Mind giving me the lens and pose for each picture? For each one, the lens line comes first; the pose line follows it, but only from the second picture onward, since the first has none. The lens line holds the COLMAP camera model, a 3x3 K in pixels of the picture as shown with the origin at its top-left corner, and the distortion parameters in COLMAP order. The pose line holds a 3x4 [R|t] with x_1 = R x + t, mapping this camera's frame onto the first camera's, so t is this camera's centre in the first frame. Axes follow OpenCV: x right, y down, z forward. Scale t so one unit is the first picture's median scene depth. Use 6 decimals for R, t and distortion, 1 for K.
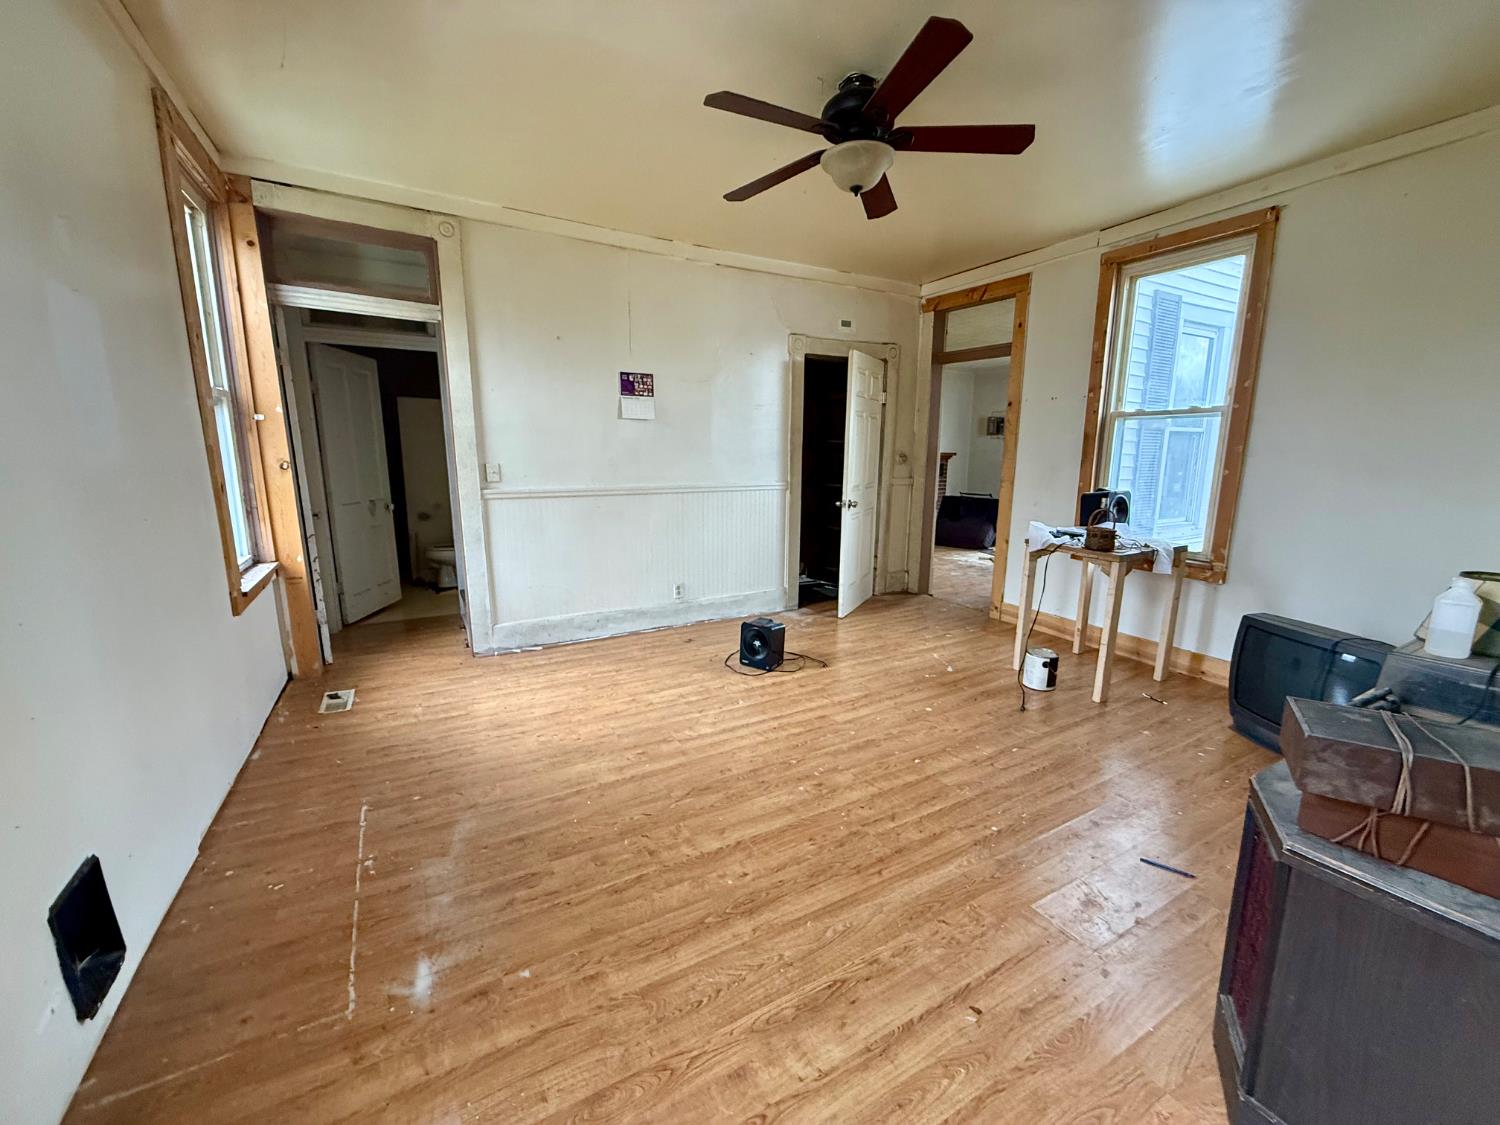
lens RADIAL K [[601.4, 0, 747.7], [0, 601.4, 563.0], [0, 0, 1]] dist [-0.000866, -0.000044]
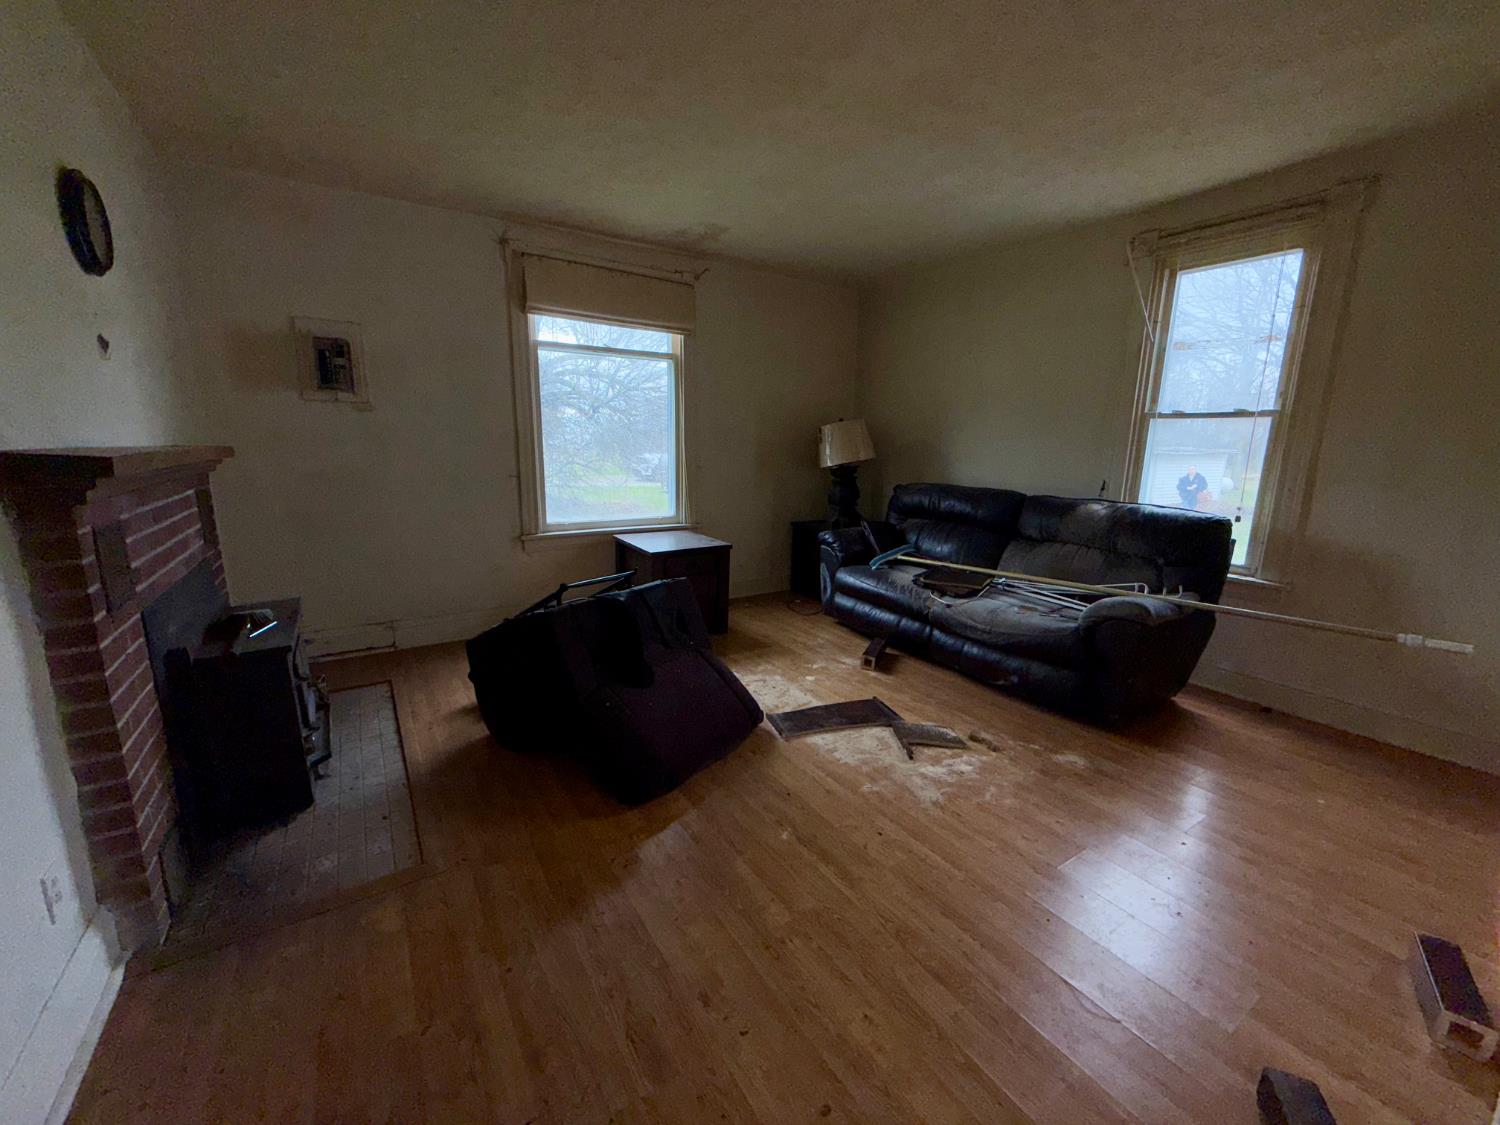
lens RADIAL K [[594.7, 0, 743.4], [0, 594.7, 561.6], [0, 0, 1]] dist [0.000781, 0.000338]
pose [[-0.060580, -0.206813, 0.976503, 0.056583], [0.175097, 0.960929, 0.214377, -0.152459], [-0.982686, 0.183970, -0.022001, 0.800327]]
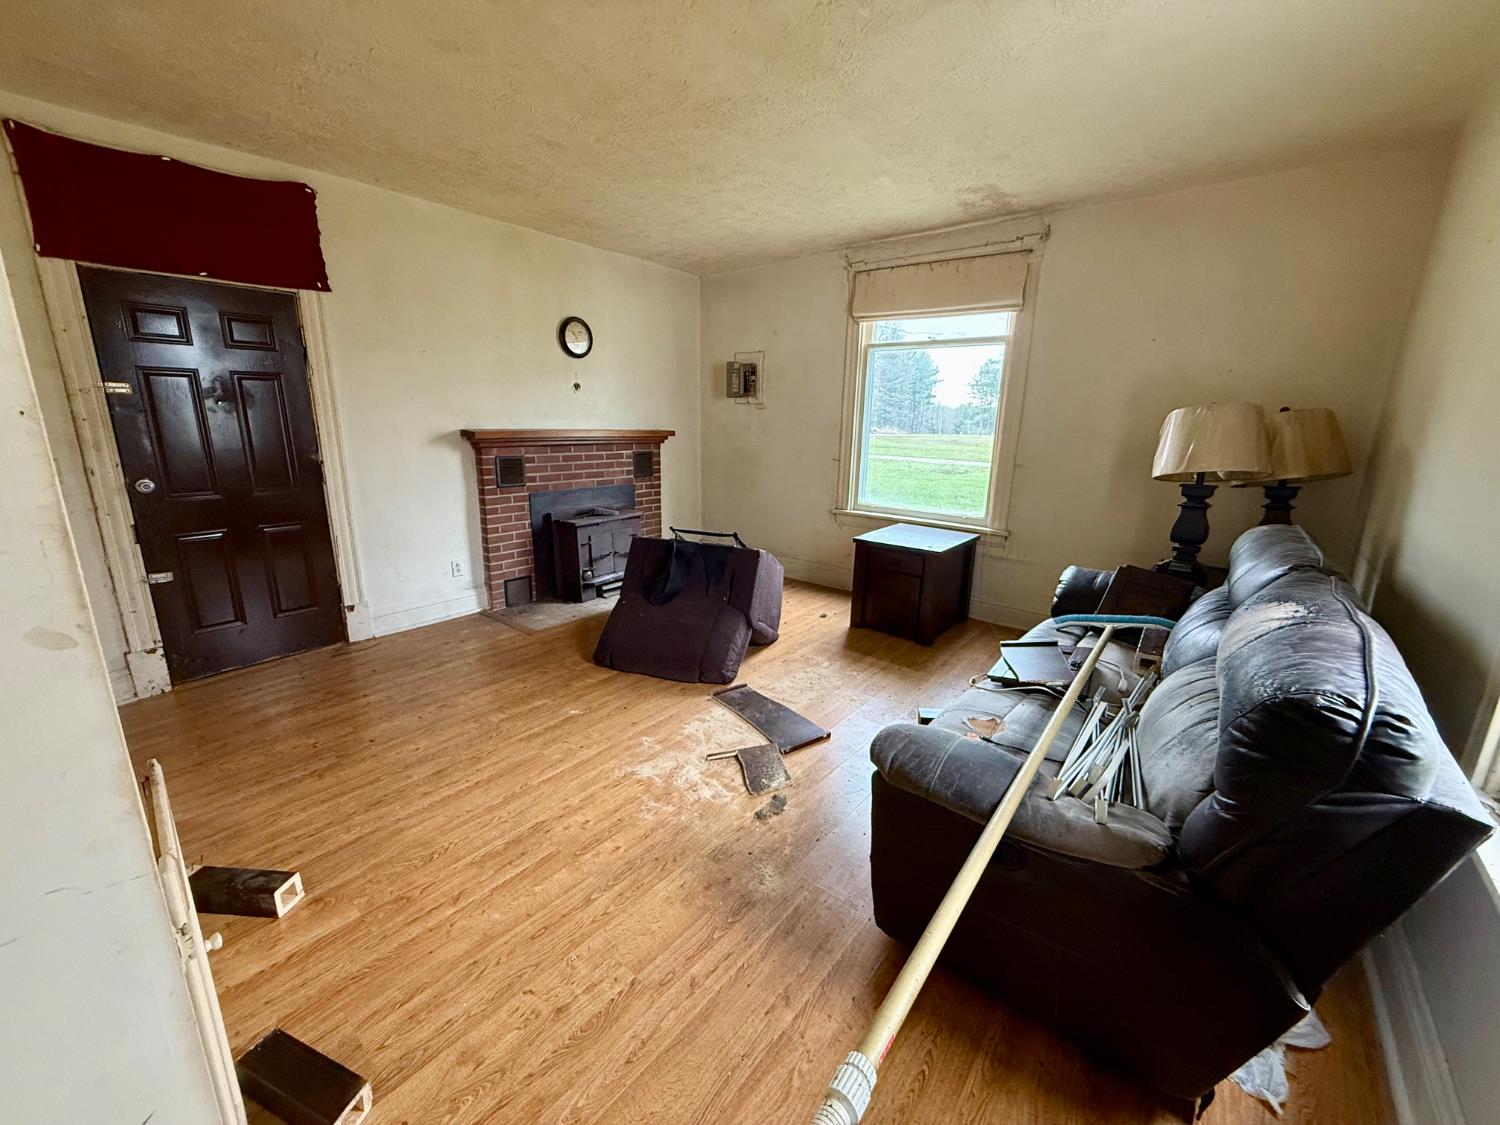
lens RADIAL K [[594.7, 0, 743.4], [0, 594.7, 561.6], [0, 0, 1]] dist [0.000781, 0.000338]
pose [[0.932445, -0.075433, 0.353350, 0.216318], [0.055977, 0.996315, 0.064979, -0.102190], [-0.356950, -0.040810, 0.933232, 0.503635]]
